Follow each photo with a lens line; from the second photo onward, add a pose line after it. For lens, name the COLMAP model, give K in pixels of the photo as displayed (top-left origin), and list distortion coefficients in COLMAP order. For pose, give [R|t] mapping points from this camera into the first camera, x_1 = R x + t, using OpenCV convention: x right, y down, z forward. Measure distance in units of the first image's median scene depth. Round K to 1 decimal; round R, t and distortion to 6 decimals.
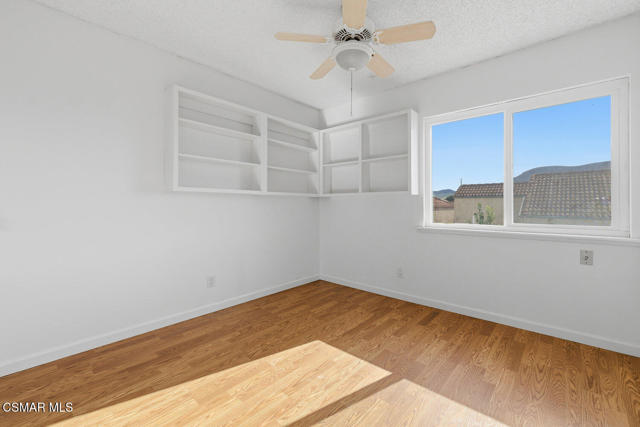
lens RADIAL K [[270.1, 0, 317.6], [0, 270.1, 208.0], [0, 0, 1]] dist [-0.000779, -0.000231]
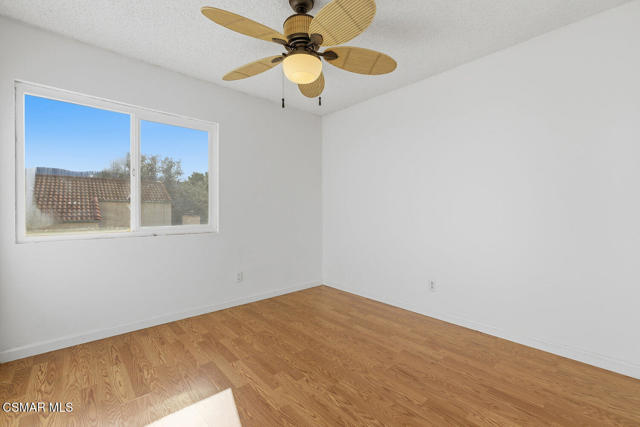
lens RADIAL K [[270.1, 0, 317.6], [0, 270.1, 208.0], [0, 0, 1]] dist [-0.000779, -0.000231]
pose [[0.088576, 0.007352, 0.996042, -0.255444], [0.009544, 0.999921, -0.008230, -0.001480], [-0.996024, 0.010235, 0.088499, 0.243437]]
